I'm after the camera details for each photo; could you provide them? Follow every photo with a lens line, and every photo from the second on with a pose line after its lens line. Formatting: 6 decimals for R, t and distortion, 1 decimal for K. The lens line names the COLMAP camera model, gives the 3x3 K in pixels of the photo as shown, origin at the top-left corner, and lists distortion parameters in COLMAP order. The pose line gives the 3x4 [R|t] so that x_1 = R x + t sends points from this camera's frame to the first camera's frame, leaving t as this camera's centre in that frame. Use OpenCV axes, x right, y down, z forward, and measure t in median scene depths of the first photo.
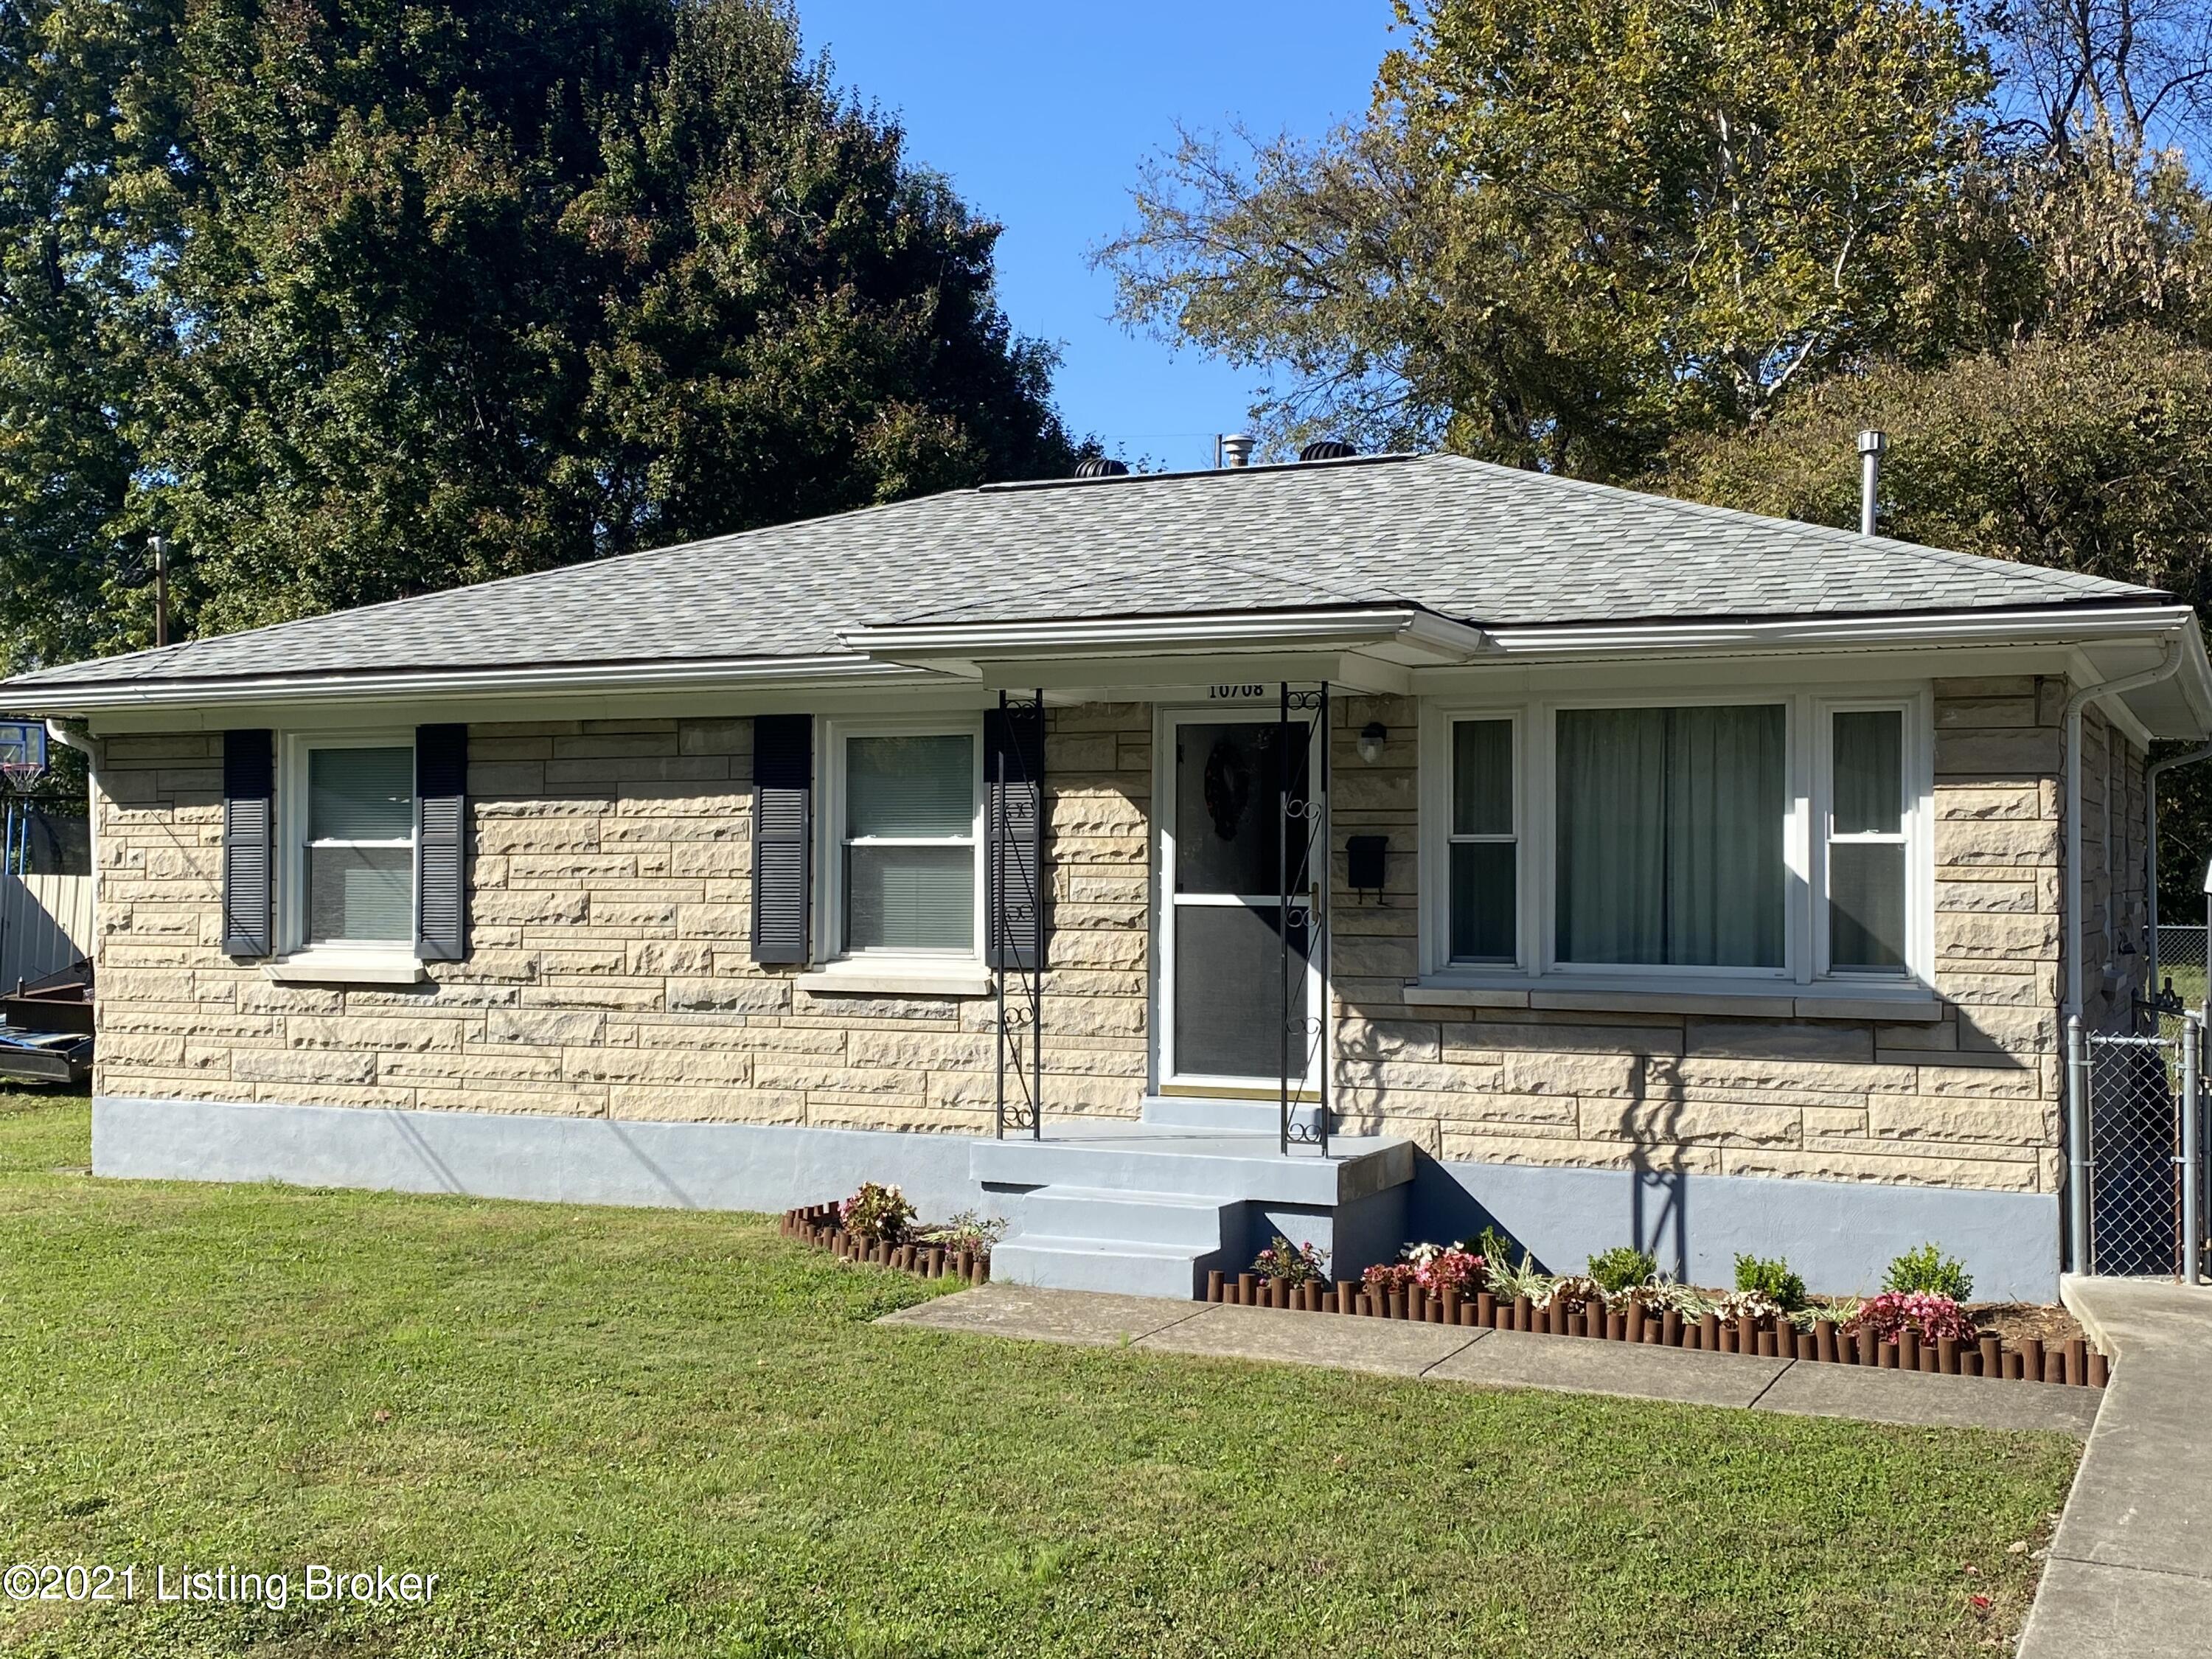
lens RADIAL K [[2495.0, 0, 1106.0], [0, 2495.0, 829.5], [0, 0, 1]] dist [0.222096, -0.699199]
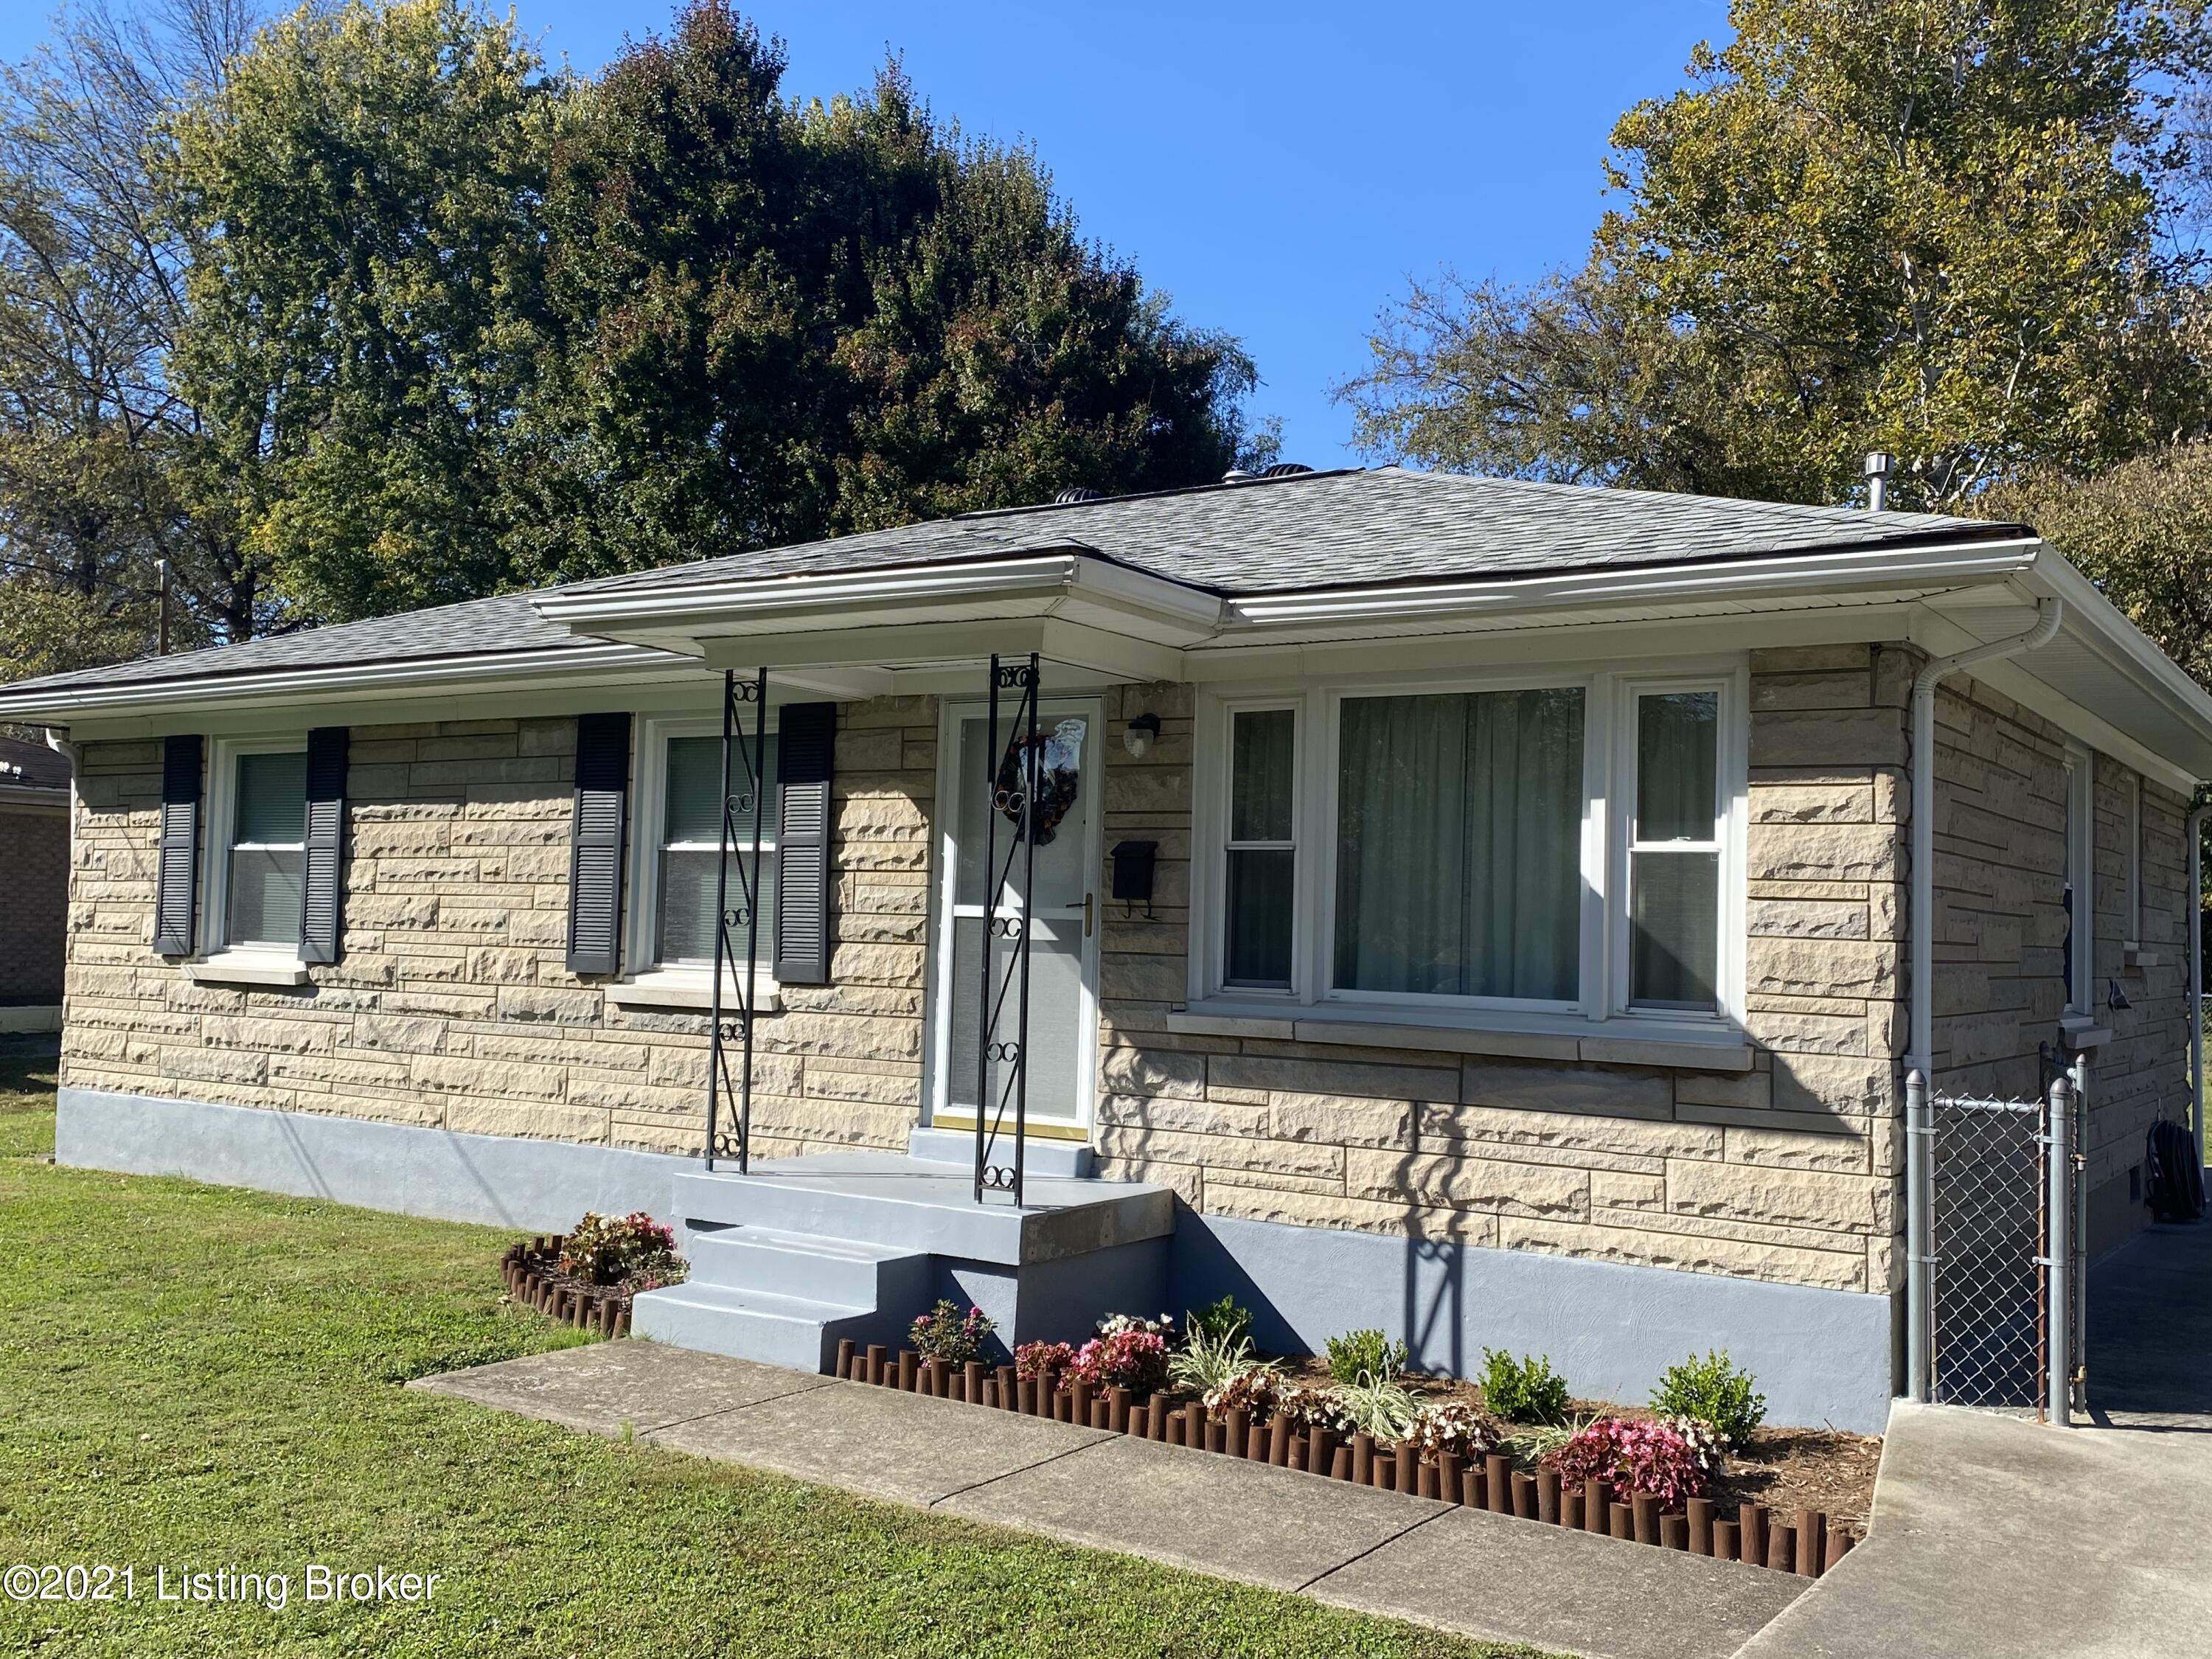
lens RADIAL K [[2041.2, 0, 1106.0], [0, 2041.2, 829.5], [0, 0, 1]] dist [0.178374, -0.469281]
pose [[0.987703, 0.016486, -0.155473, 0.197377], [-0.021557, 0.999287, -0.030984, 0.020223], [0.154851, 0.033955, 0.987354, 0.272069]]
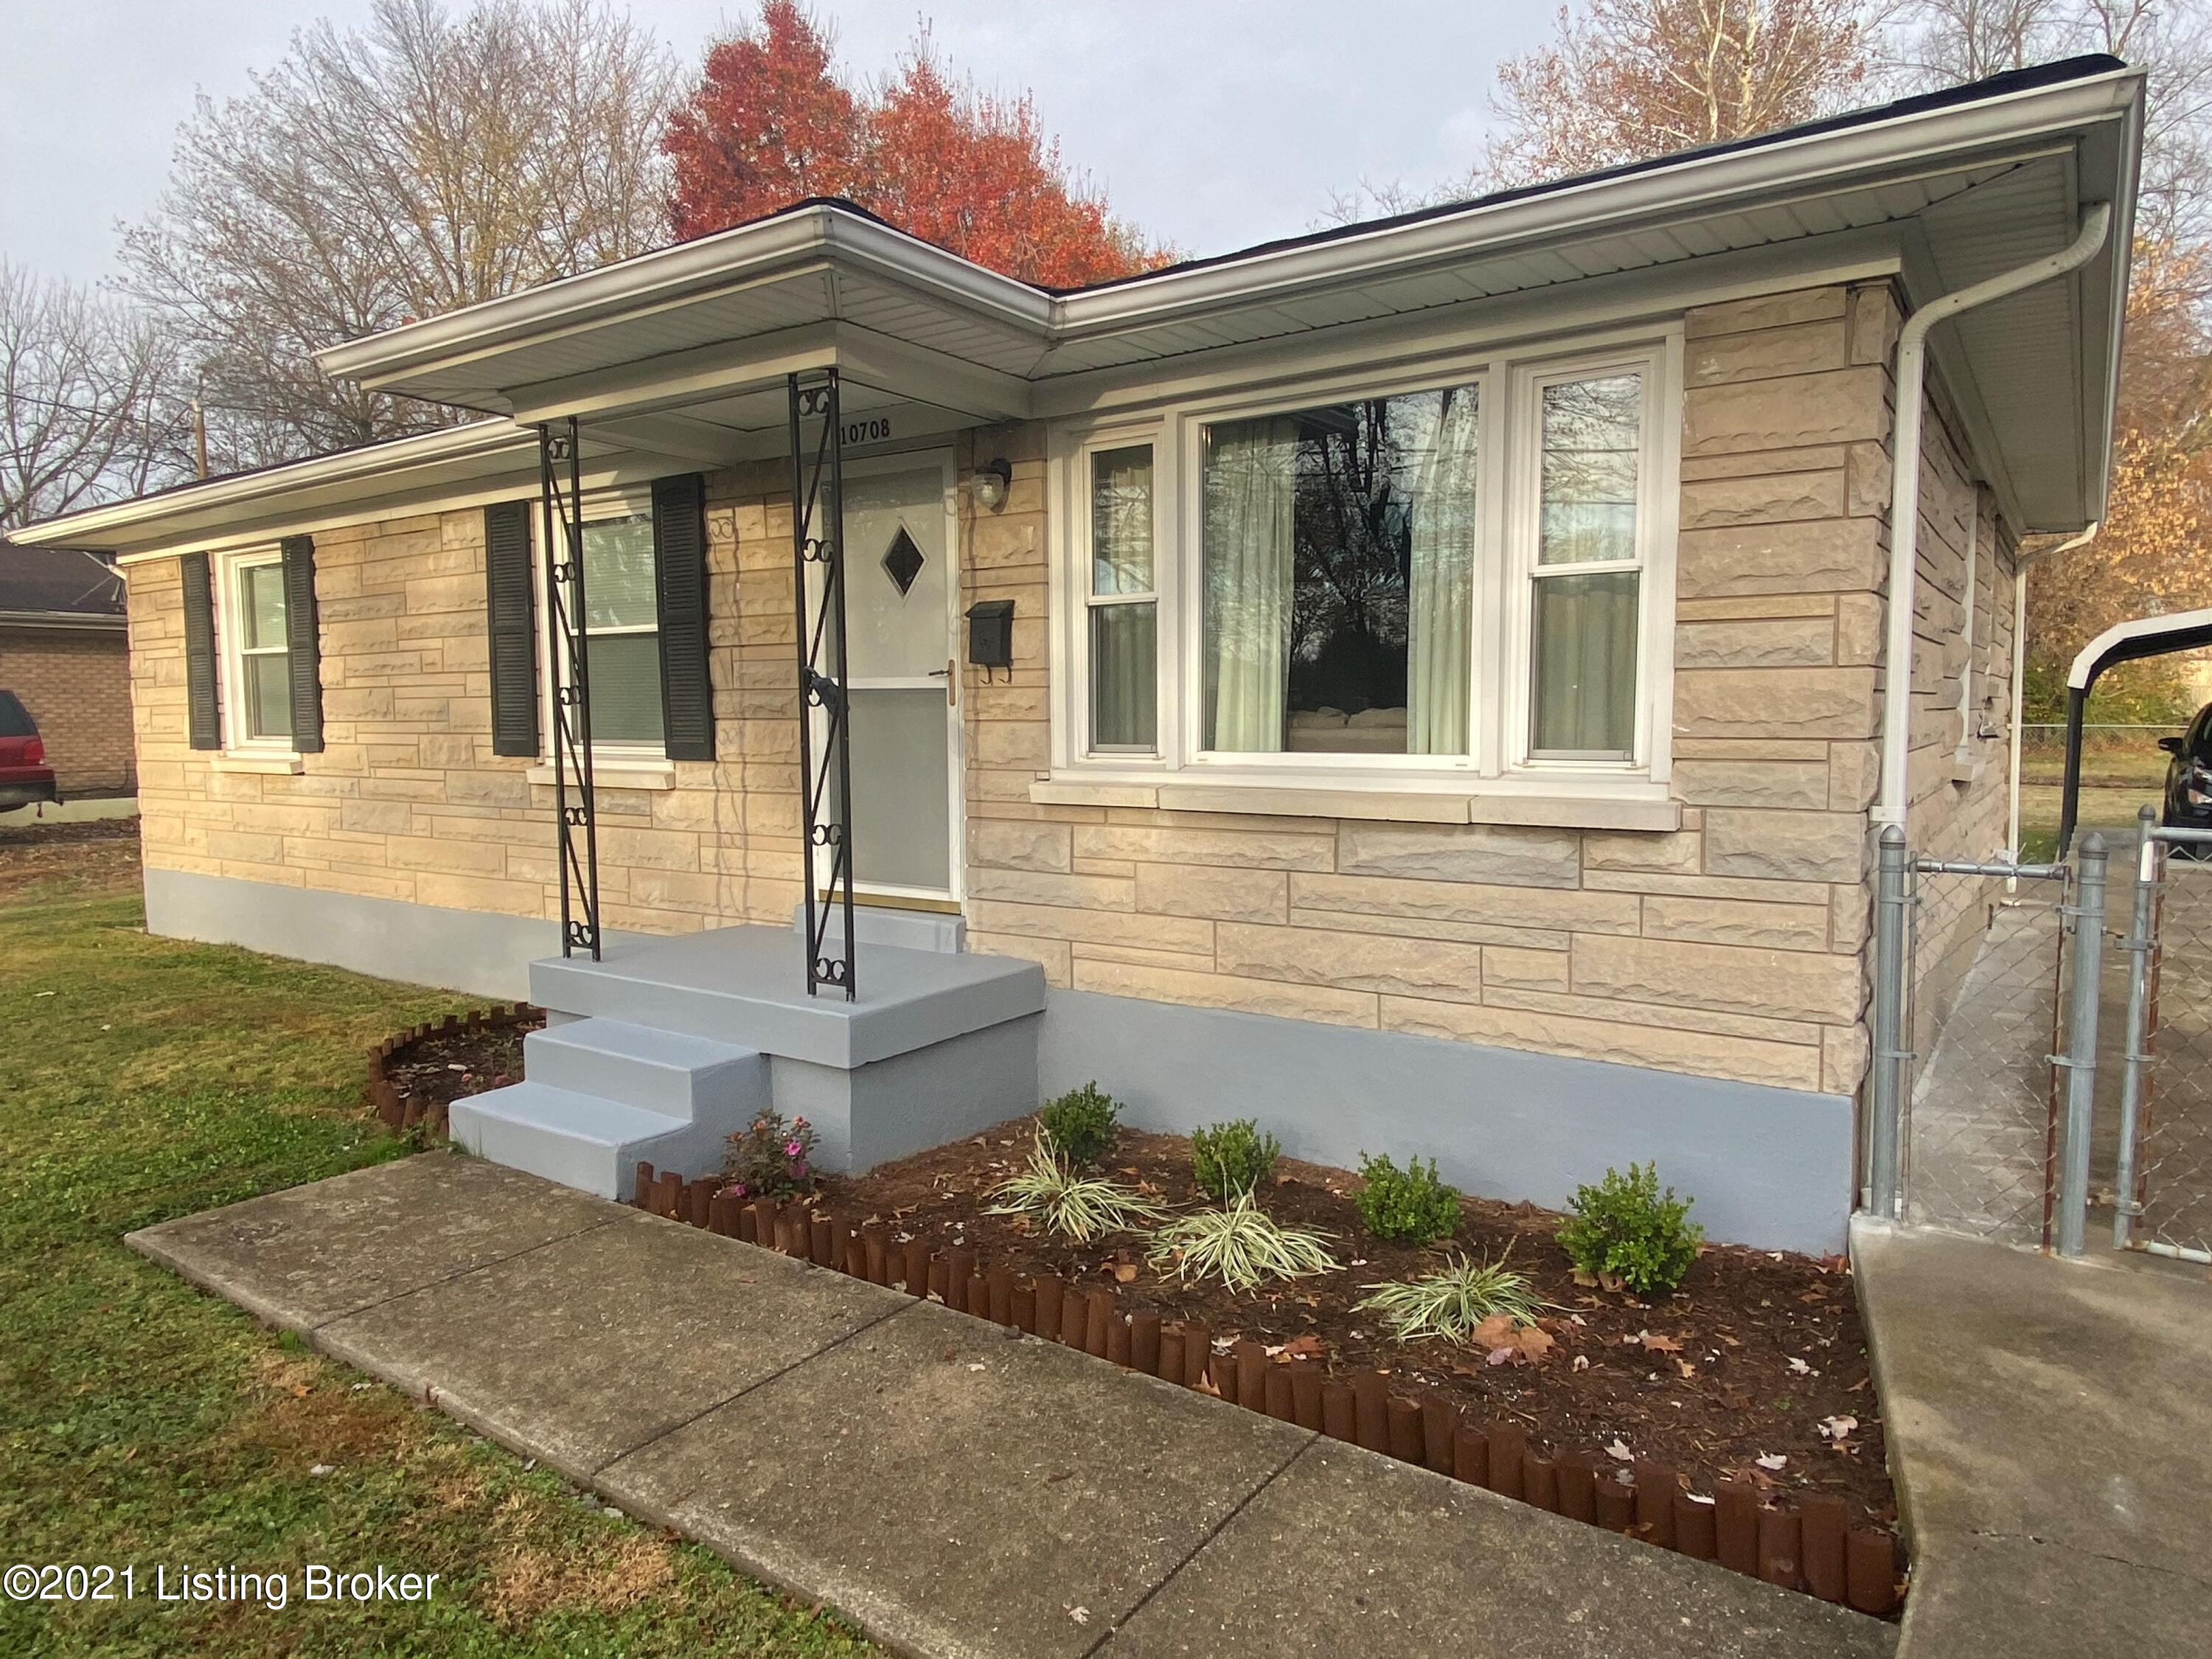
lens RADIAL K [[1375.3, 0, 1114.2], [0, 1375.3, 828.2], [0, 0, 1]] dist [0.040498, -0.000954]
pose [[0.986525, 0.004294, -0.163557, 0.209568], [0.012766, 0.994588, 0.103113, 0.029786], [0.163115, -0.103811, 0.981130, 0.529103]]
